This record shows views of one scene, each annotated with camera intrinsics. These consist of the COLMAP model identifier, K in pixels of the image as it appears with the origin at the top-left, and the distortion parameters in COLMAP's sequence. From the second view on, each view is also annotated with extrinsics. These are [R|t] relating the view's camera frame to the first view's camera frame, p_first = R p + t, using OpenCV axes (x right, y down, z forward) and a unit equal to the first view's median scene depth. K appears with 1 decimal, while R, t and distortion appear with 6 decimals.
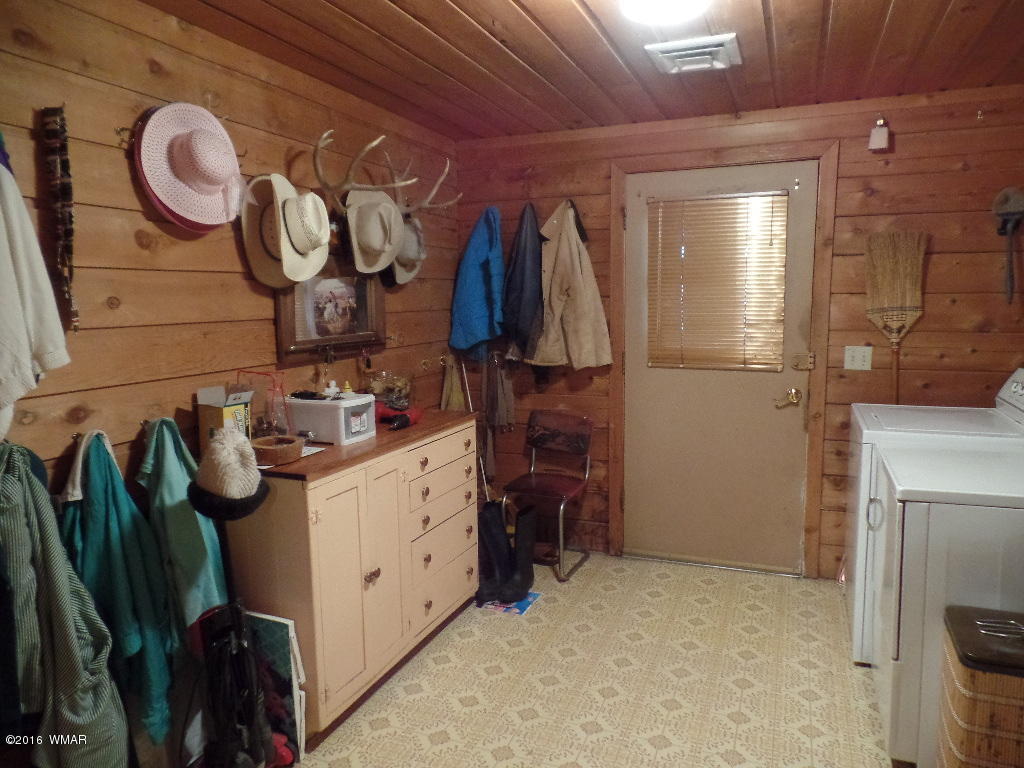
lens RADIAL K [[710.7, 0, 515.5], [0, 710.7, 390.6], [0, 0, 1]] dist [-0.001834, 0.022482]
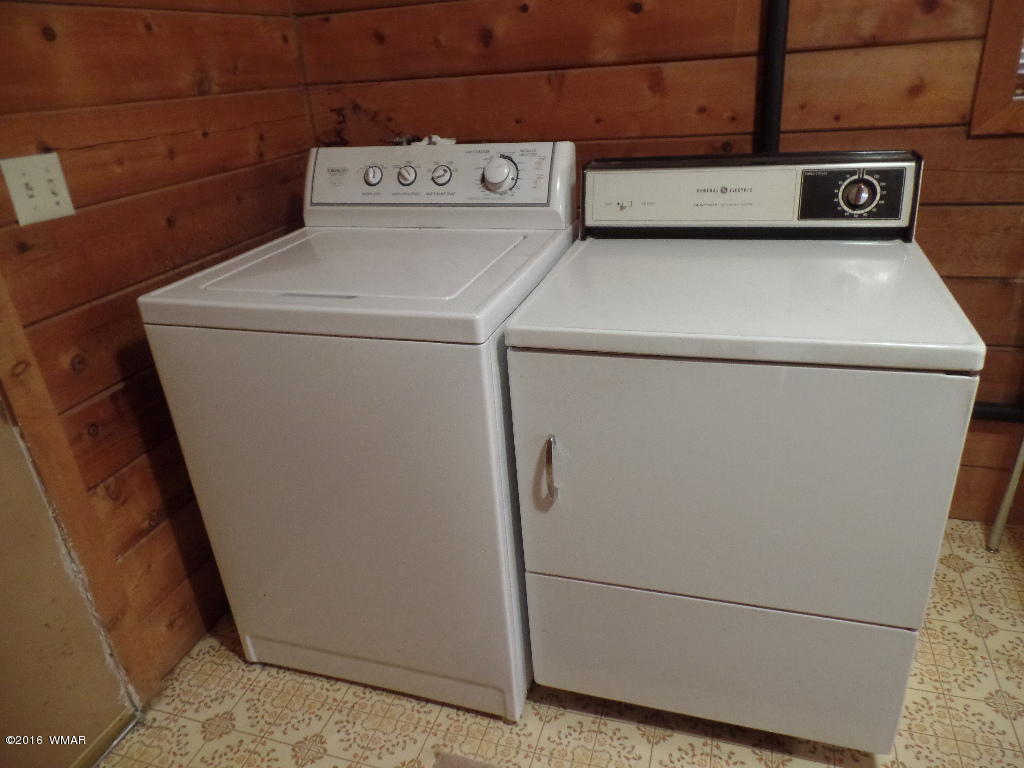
lens RADIAL K [[710.7, 0, 515.5], [0, 710.7, 390.6], [0, 0, 1]] dist [-0.001834, 0.022482]
pose [[-0.072714, -0.414227, 0.907264, 0.071622], [0.196280, 0.885939, 0.420222, -0.062296], [-0.977848, 0.208633, 0.016884, 0.786569]]
